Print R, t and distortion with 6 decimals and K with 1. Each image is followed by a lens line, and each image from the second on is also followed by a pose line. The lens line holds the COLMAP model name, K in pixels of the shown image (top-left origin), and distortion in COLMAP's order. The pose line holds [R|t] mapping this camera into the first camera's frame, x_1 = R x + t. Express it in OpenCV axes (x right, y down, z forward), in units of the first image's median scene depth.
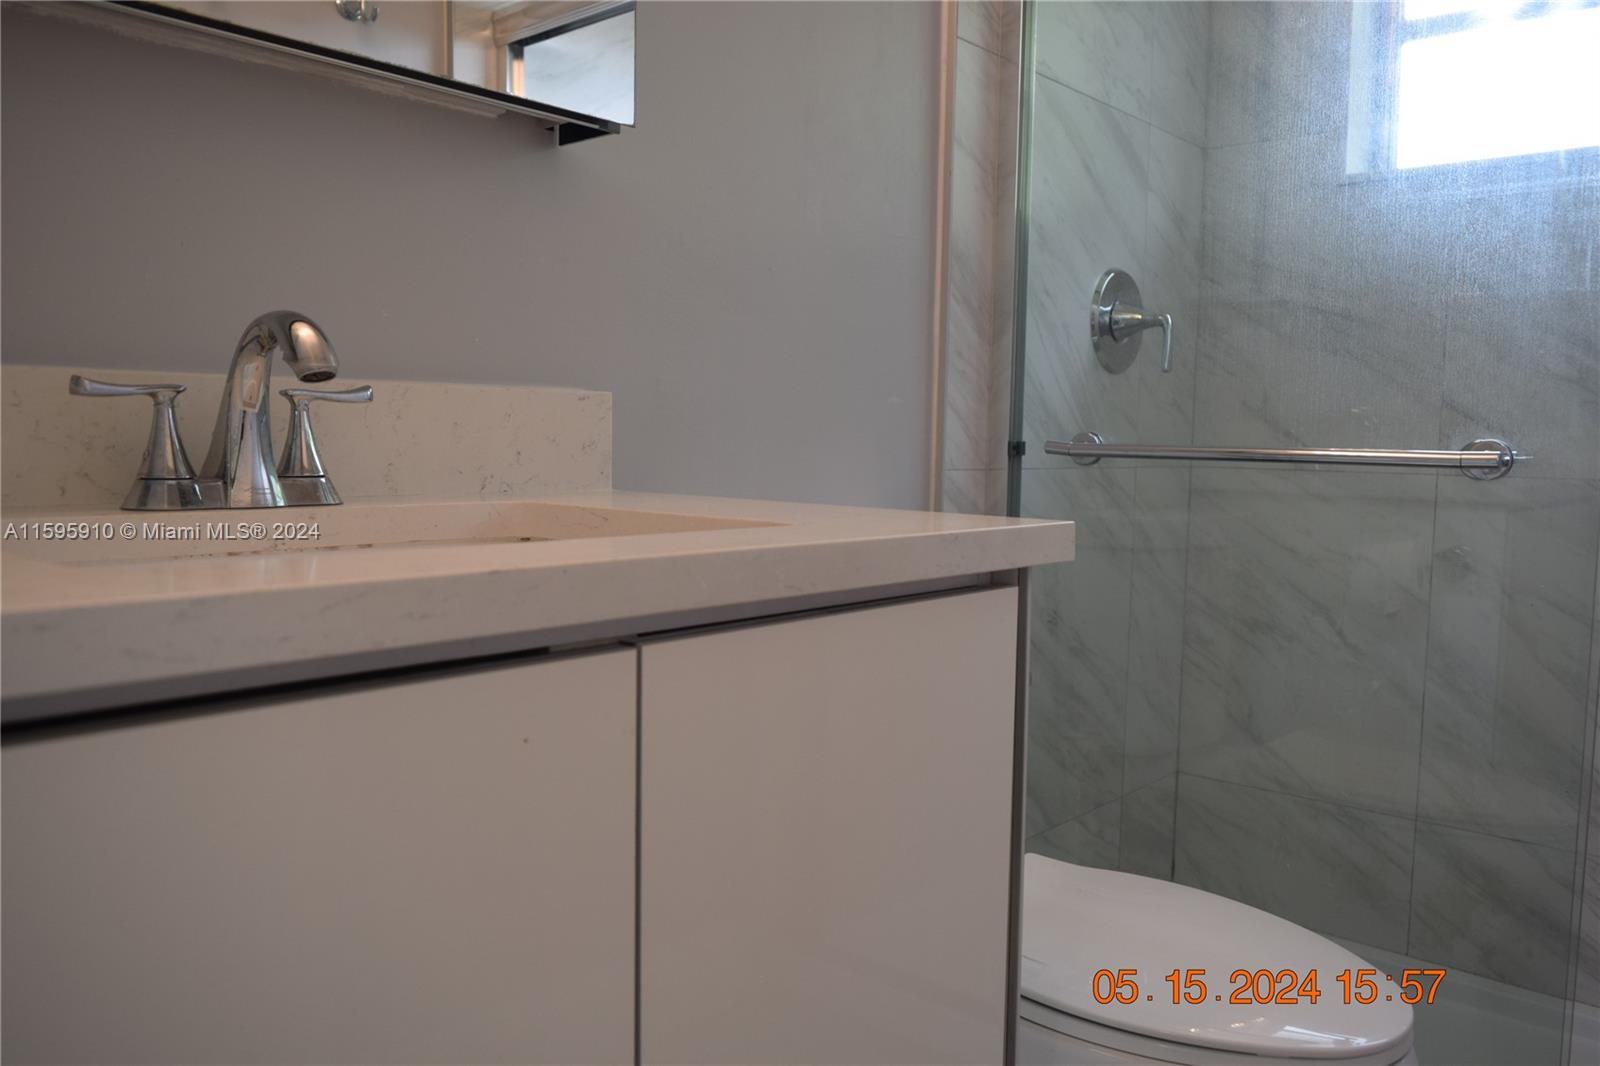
lens RADIAL K [[1233.0, 0, 802.4], [0, 1233.0, 539.7], [0, 0, 1]] dist [-0.021263, 0.010356]
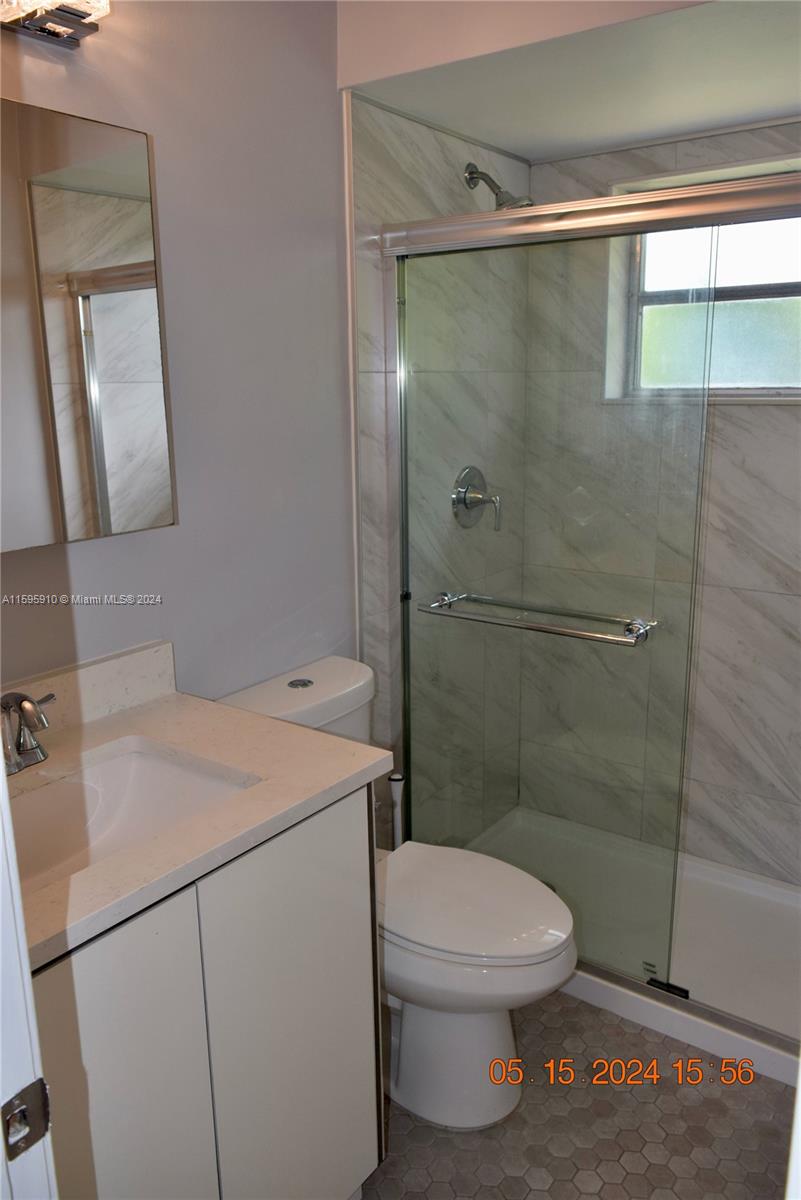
lens RADIAL K [[921.2, 0, 400.5], [0, 921.2, 600.0], [0, 0, 1]] dist [-0.002490, 0.001138]
pose [[0.995270, -0.052891, 0.081492, 0.051267], [0.039920, 0.987375, 0.153290, -0.236549], [-0.088571, -0.149312, 0.984815, -0.256528]]
